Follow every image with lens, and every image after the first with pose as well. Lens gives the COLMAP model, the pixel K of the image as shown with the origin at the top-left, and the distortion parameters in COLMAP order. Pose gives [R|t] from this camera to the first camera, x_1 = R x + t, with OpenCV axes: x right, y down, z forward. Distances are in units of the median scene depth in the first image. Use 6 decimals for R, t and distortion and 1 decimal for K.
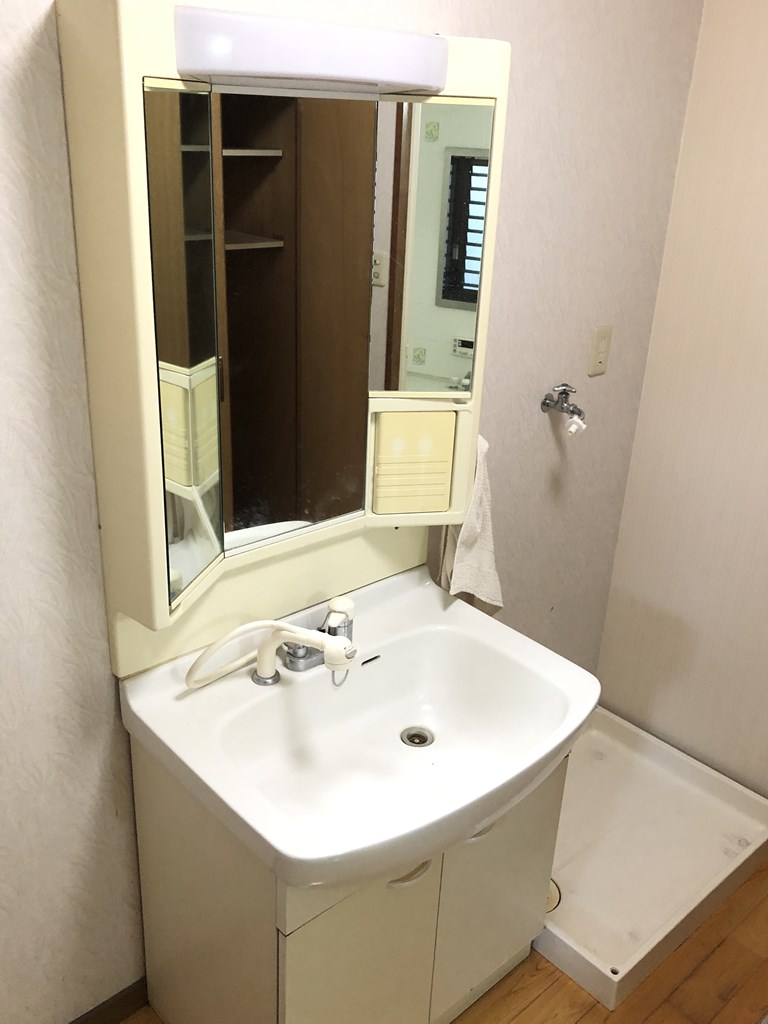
lens RADIAL K [[928.8, 0, 384.0], [0, 928.8, 512.0], [0, 0, 1]] dist [0.022432, 0.011056]
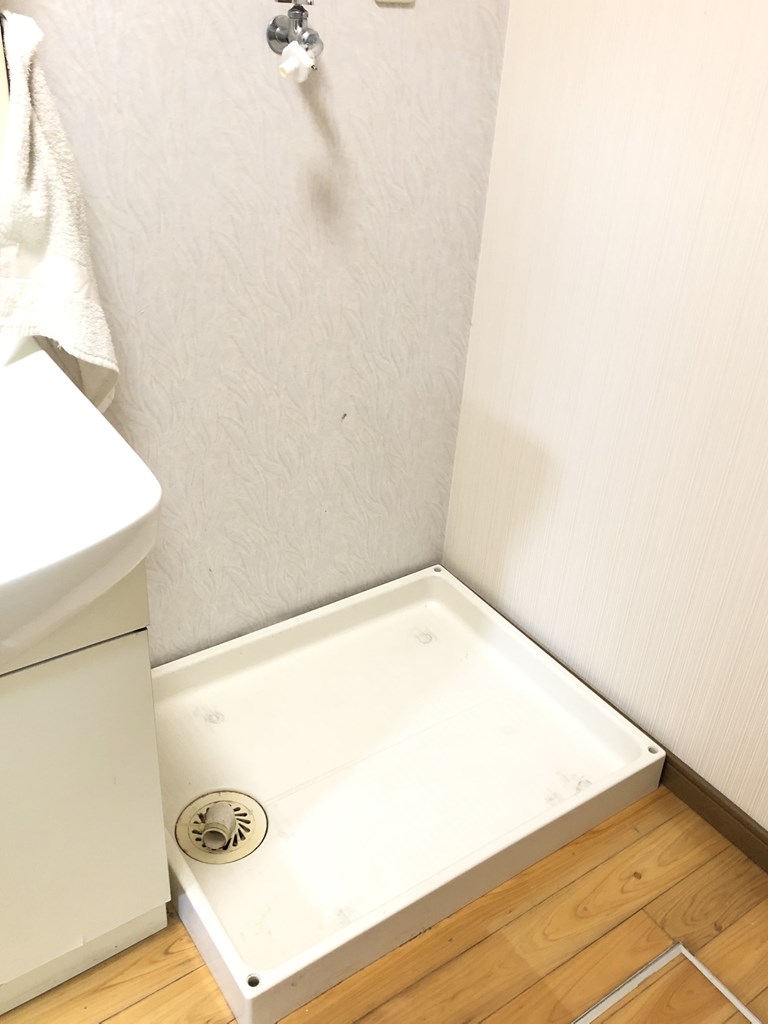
lens RADIAL K [[928.8, 0, 384.0], [0, 928.8, 512.0], [0, 0, 1]] dist [0.022432, 0.011056]
pose [[0.991408, 0.090025, -0.094903, 0.314603], [-0.074761, 0.985293, 0.153648, 0.077703], [0.107340, -0.145233, 0.983558, 0.395320]]
